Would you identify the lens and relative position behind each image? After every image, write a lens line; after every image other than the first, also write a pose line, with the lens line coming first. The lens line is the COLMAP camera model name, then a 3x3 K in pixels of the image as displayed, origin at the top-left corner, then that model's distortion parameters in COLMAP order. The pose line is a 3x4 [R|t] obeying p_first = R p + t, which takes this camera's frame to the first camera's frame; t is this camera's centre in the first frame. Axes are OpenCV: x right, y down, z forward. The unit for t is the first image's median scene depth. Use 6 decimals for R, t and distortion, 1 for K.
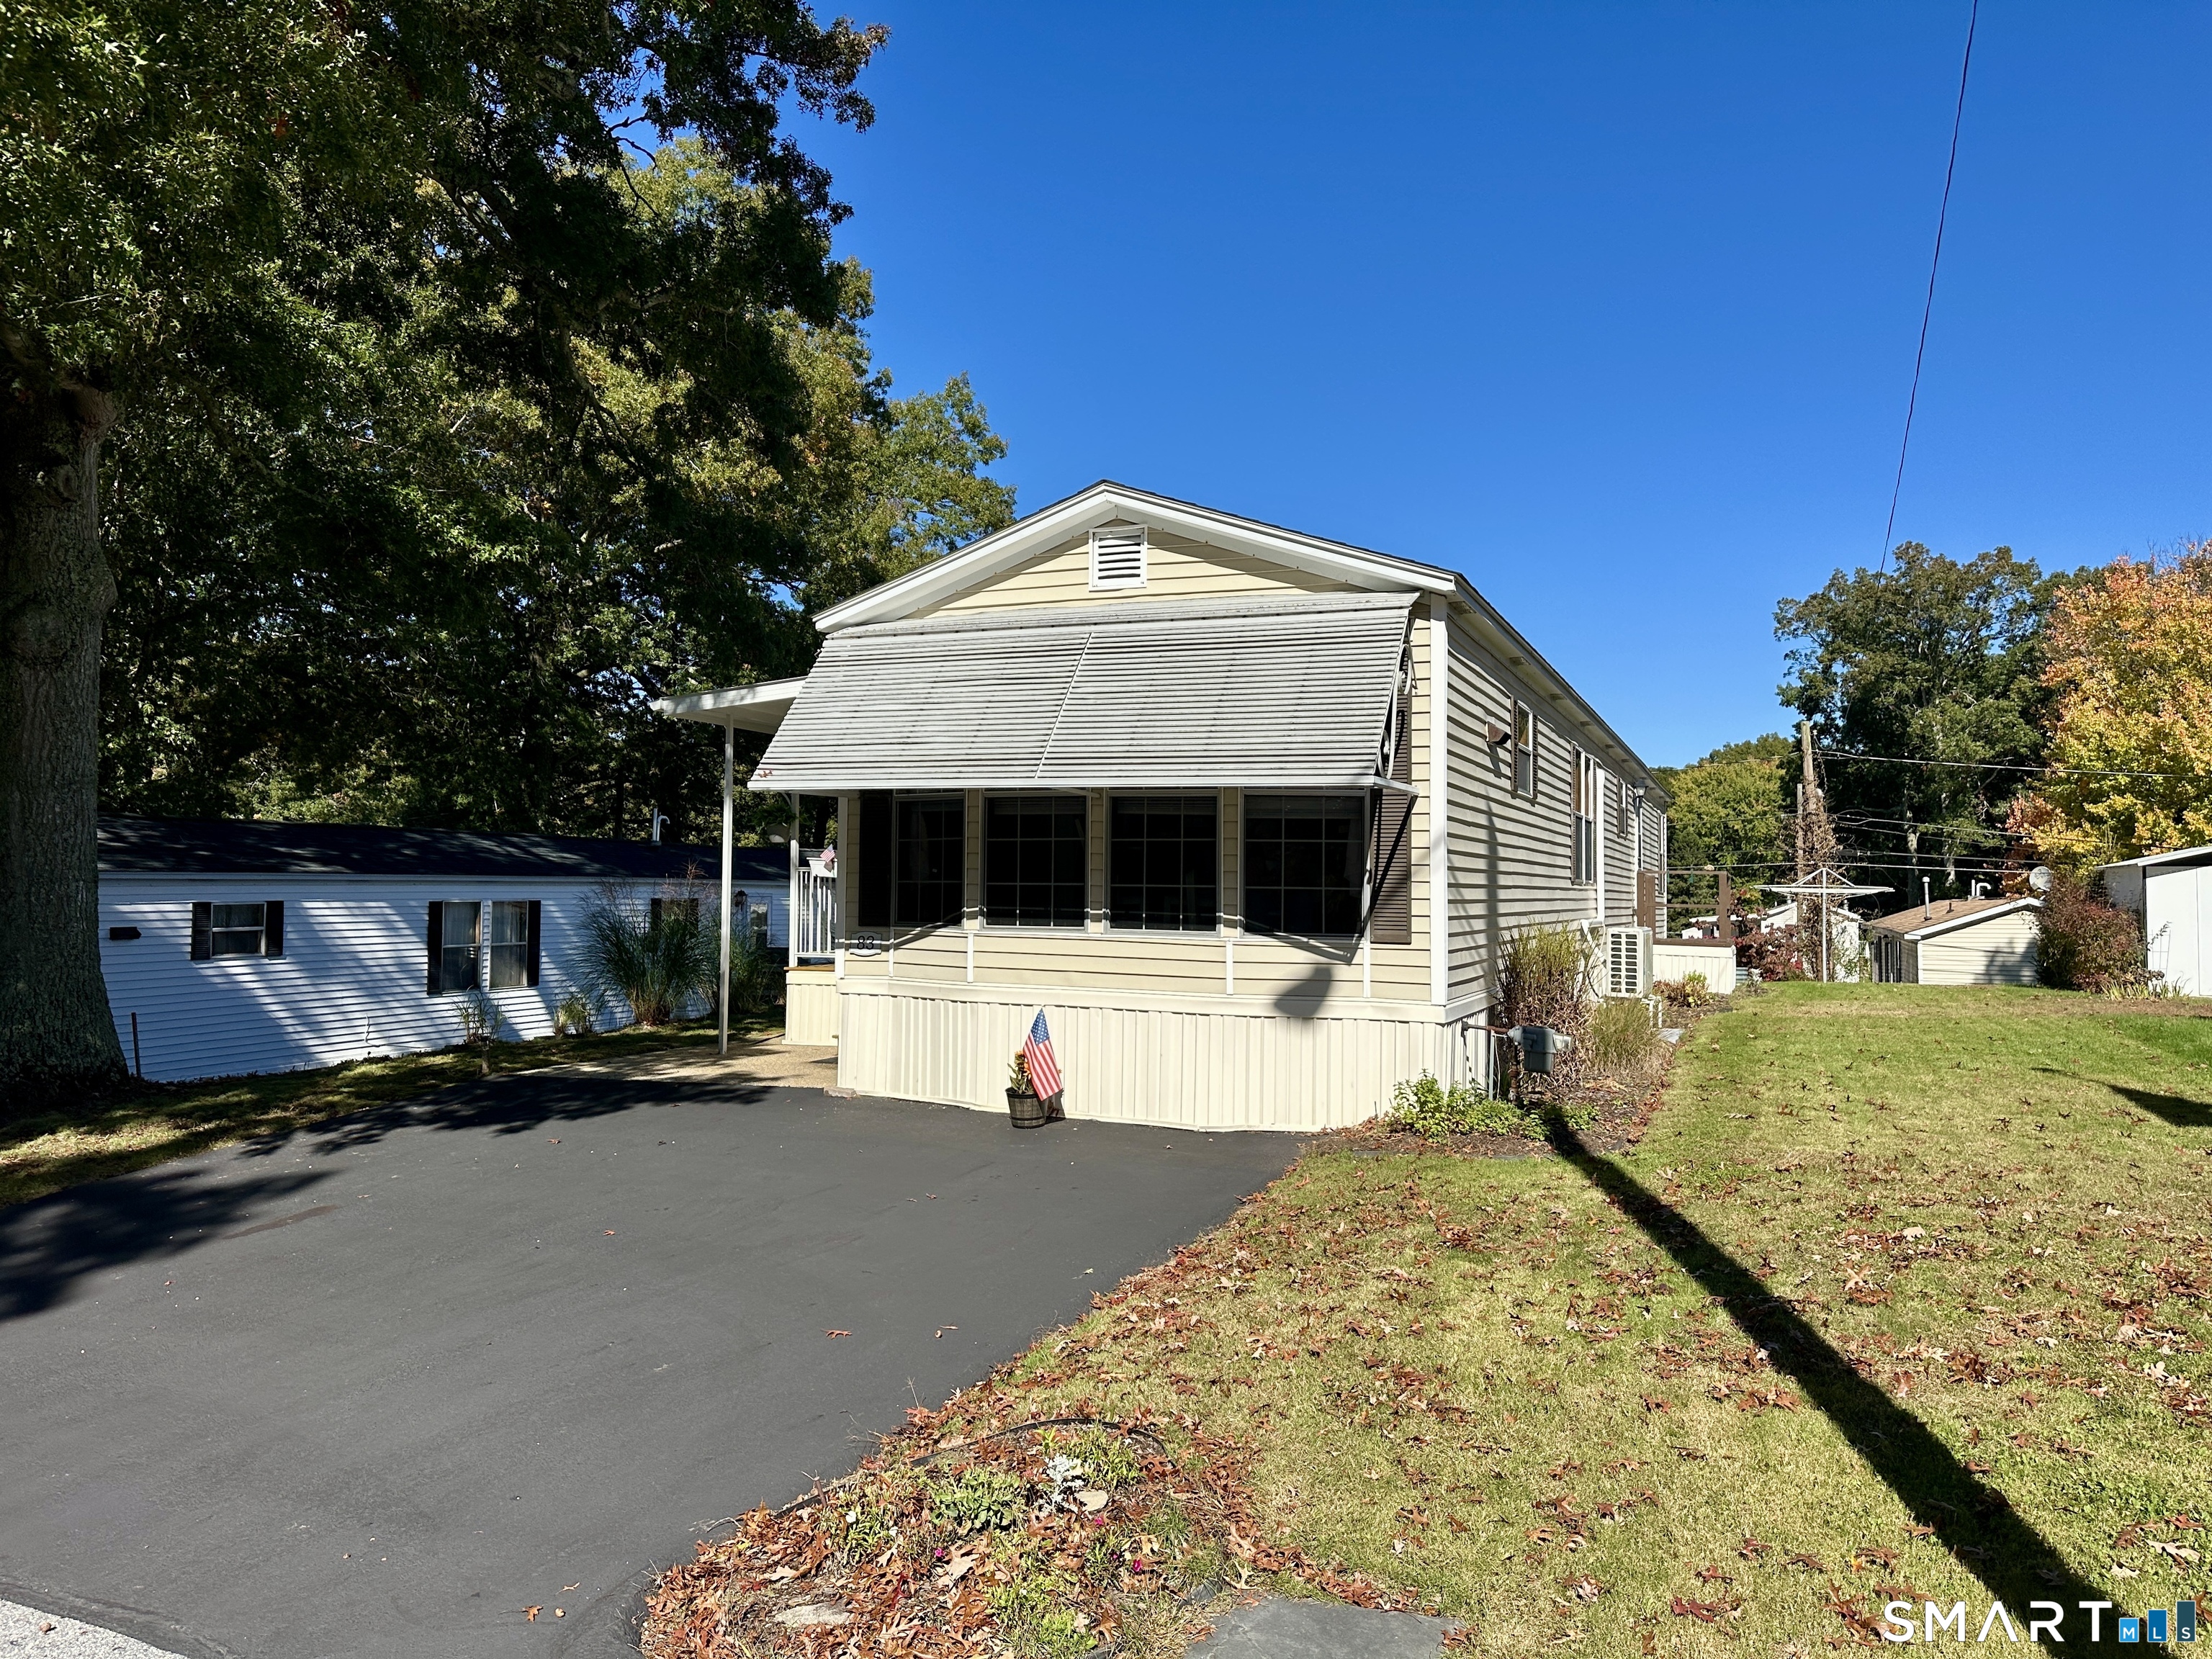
lens RADIAL K [[1547.5, 0, 1106.0], [0, 1547.5, 829.5], [0, 0, 1]] dist [0.056114, -0.077582]
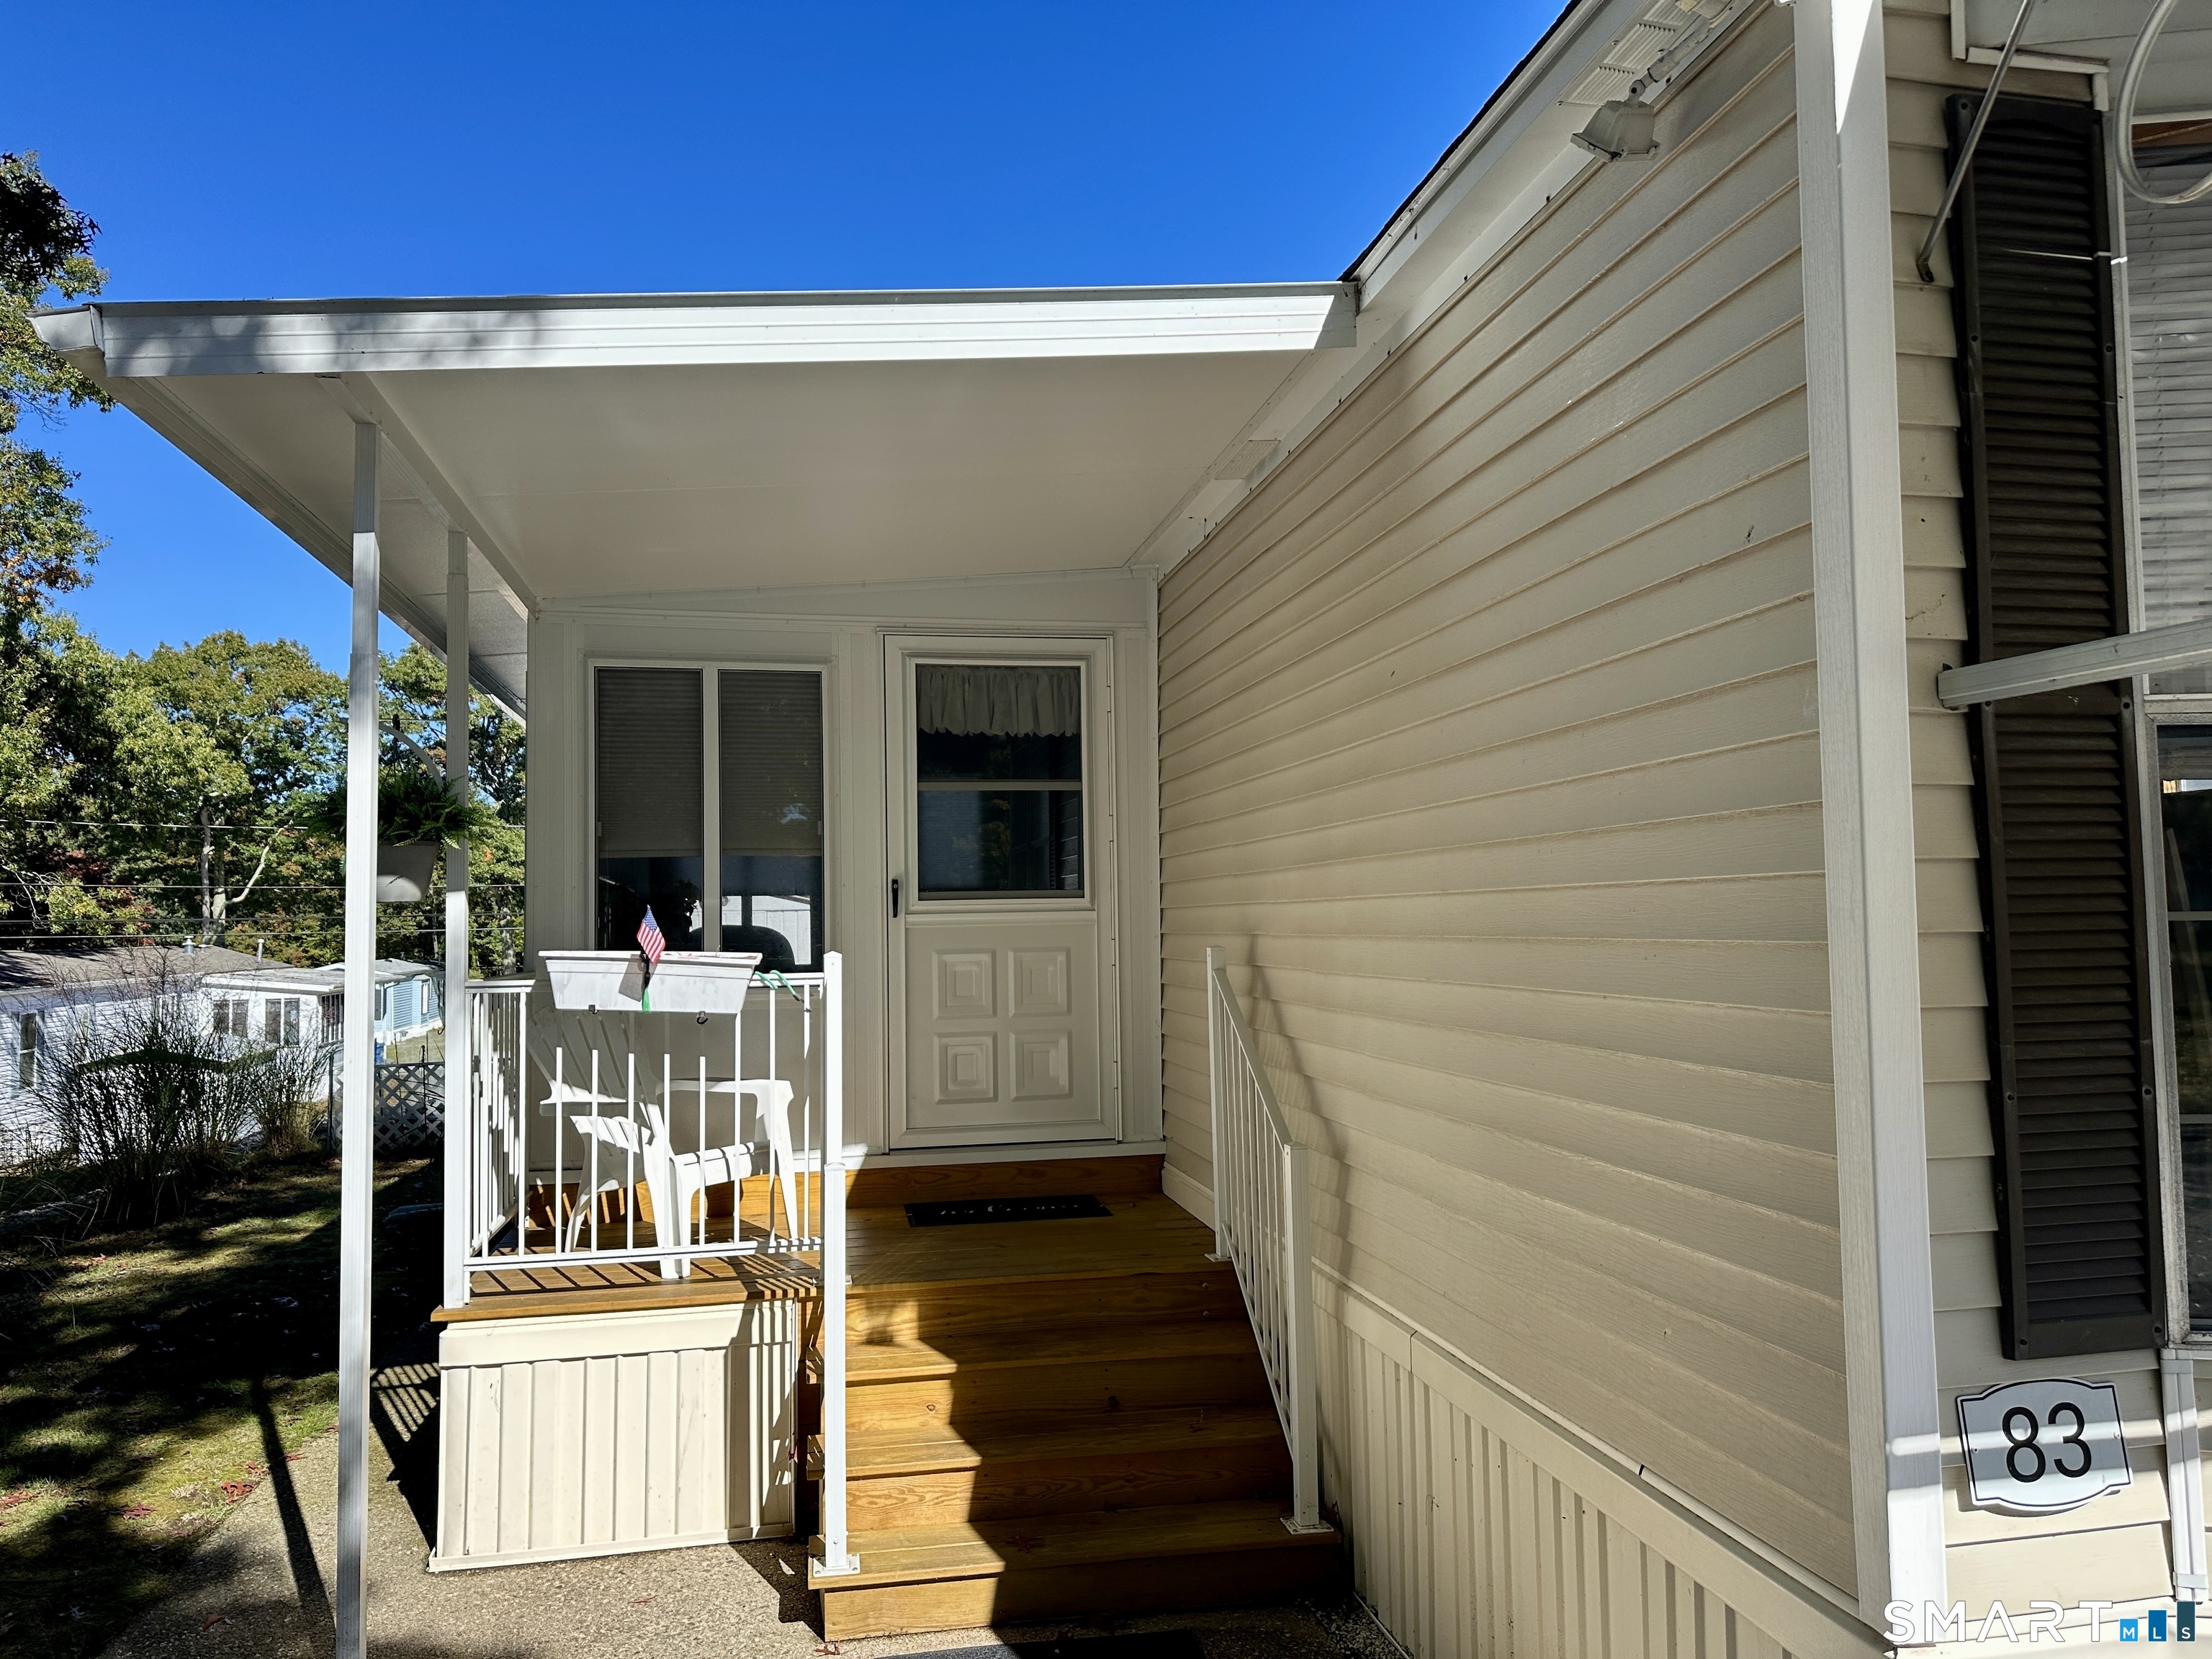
lens RADIAL K [[1554.4, 0, 1084.6], [0, 1554.4, 837.5], [0, 0, 1]] dist [0.055723, -0.061027]
pose [[0.831304, 0.010980, 0.555710, -0.392052], [-0.001705, 0.999851, -0.017204, 0.000409], [-0.555816, 0.013354, 0.831198, 0.961241]]
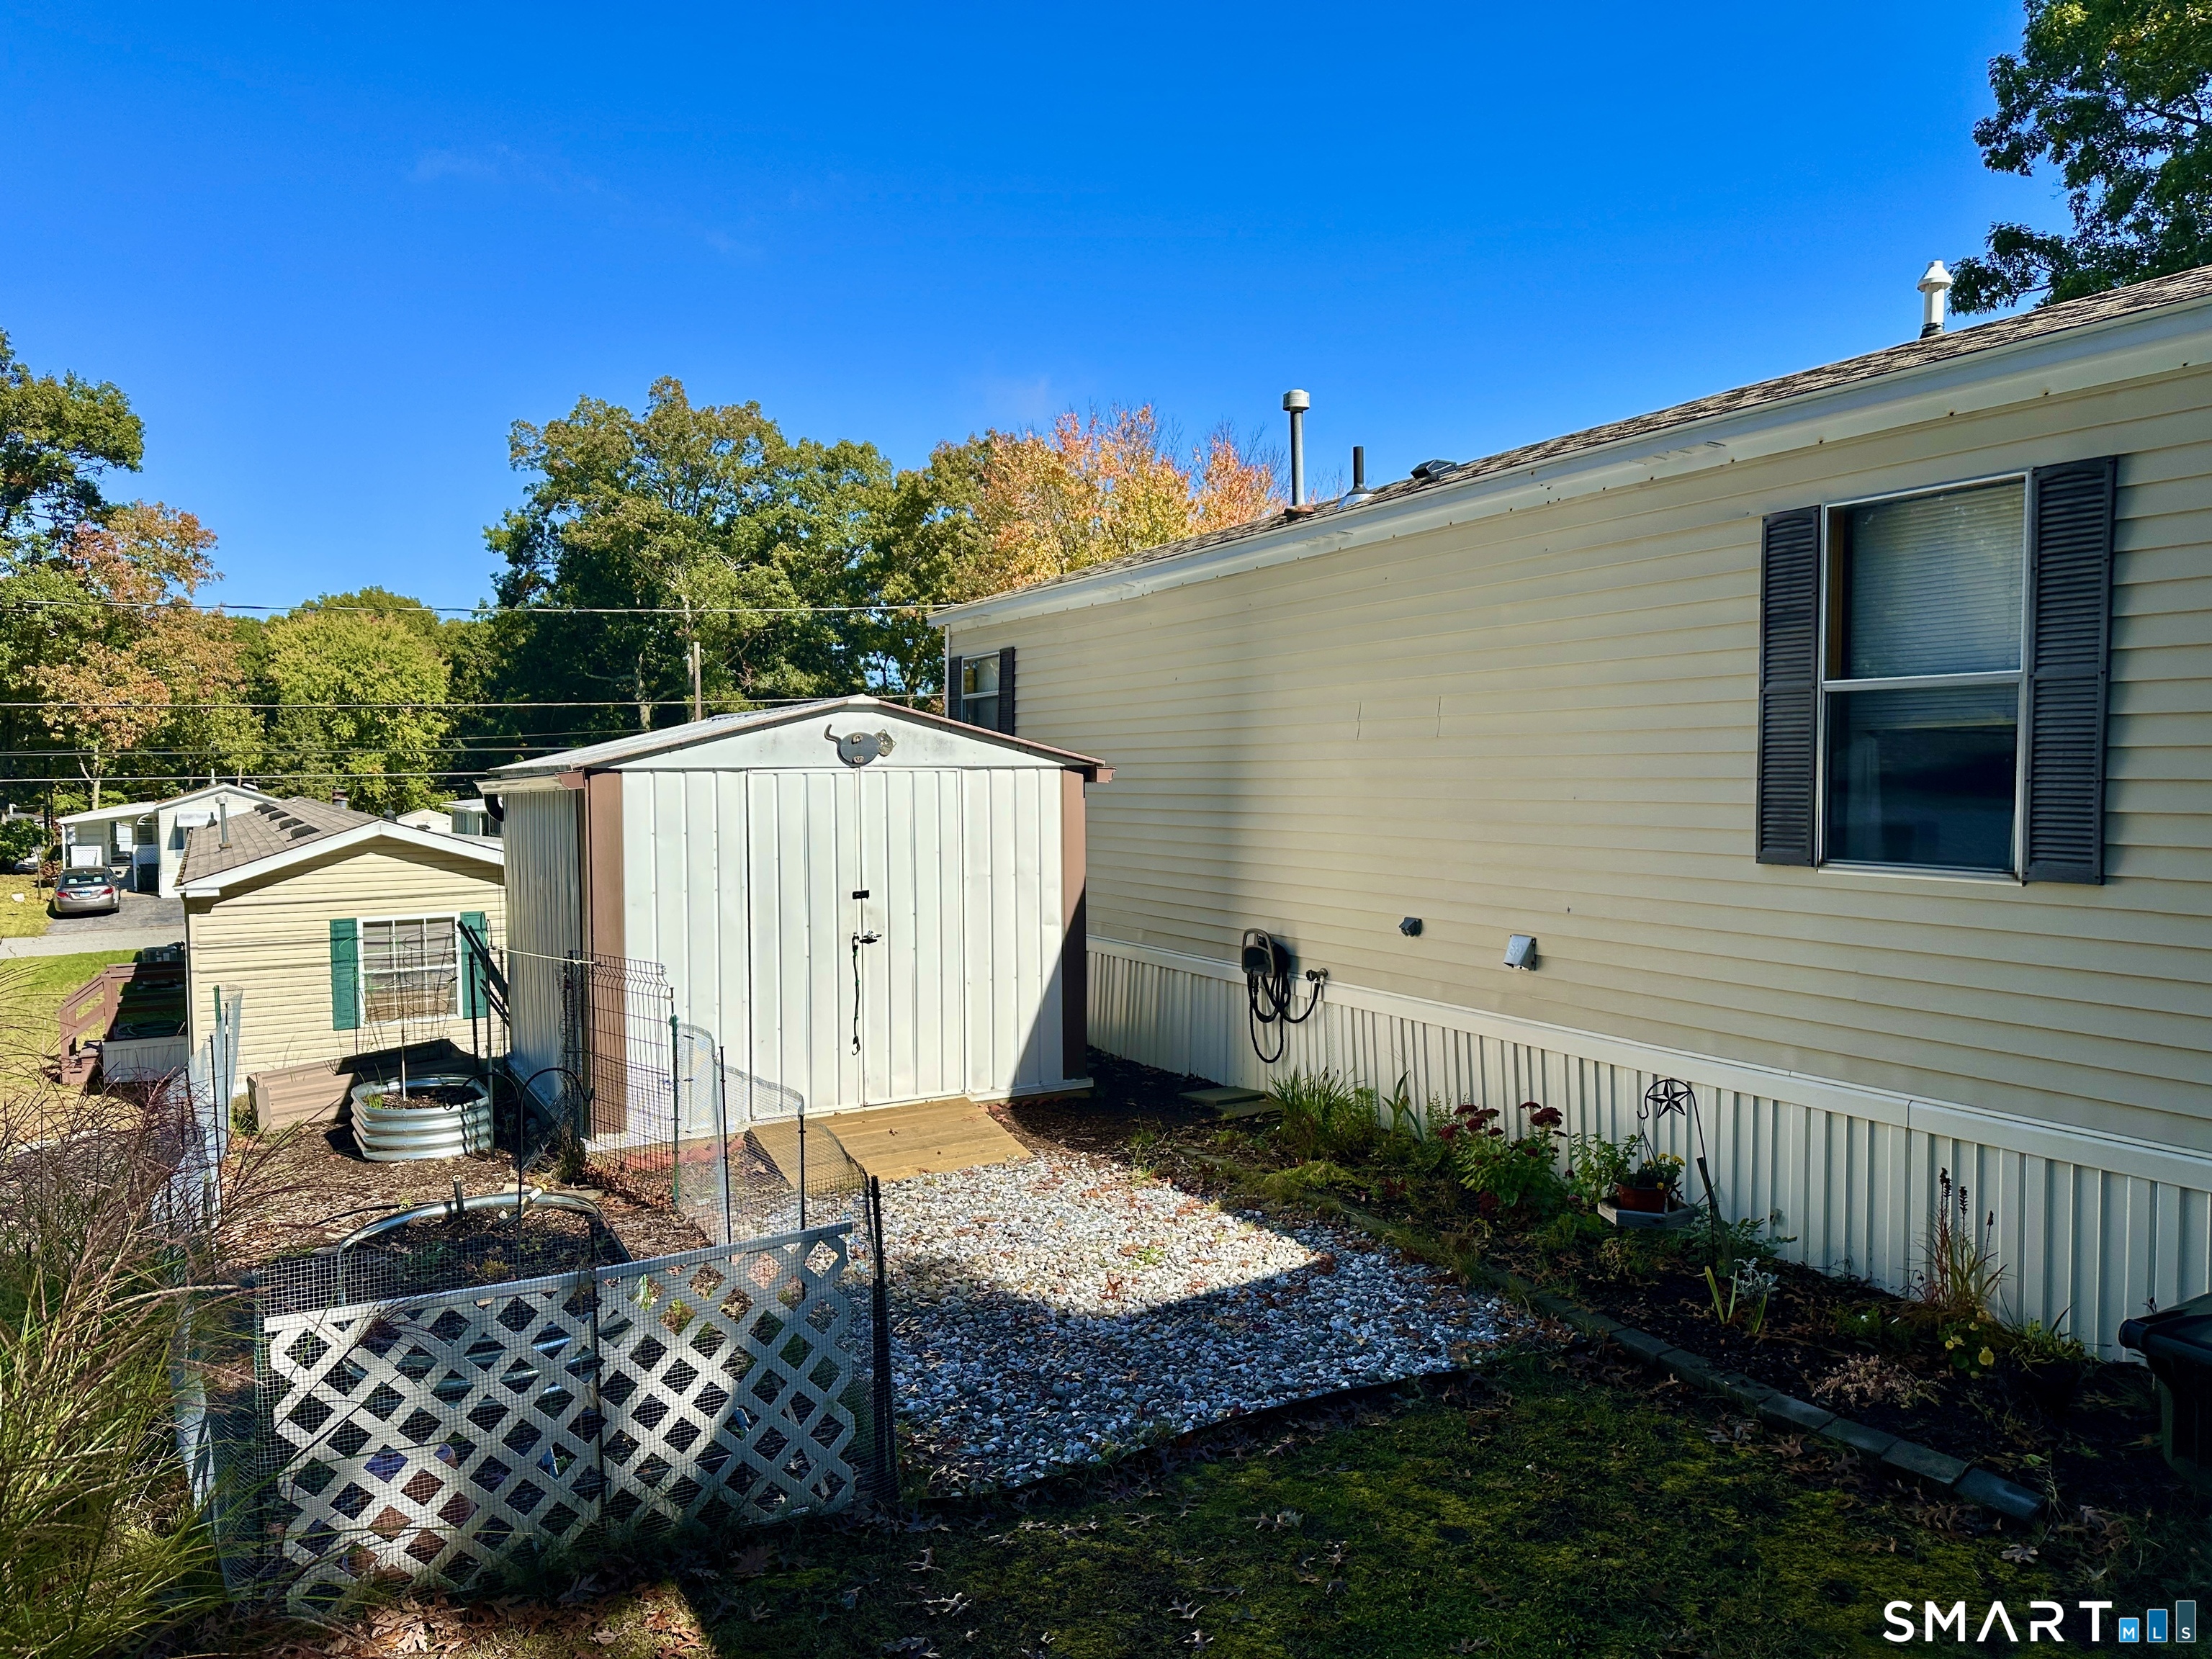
lens RADIAL K [[1547.5, 0, 1106.0], [0, 1547.5, 829.5], [0, 0, 1]] dist [0.056114, -0.077582]
pose [[0.618708, -0.038900, 0.784657, -0.344879], [-0.027792, 0.997065, 0.071344, 0.026222], [-0.785129, -0.065948, 0.615811, 1.997842]]
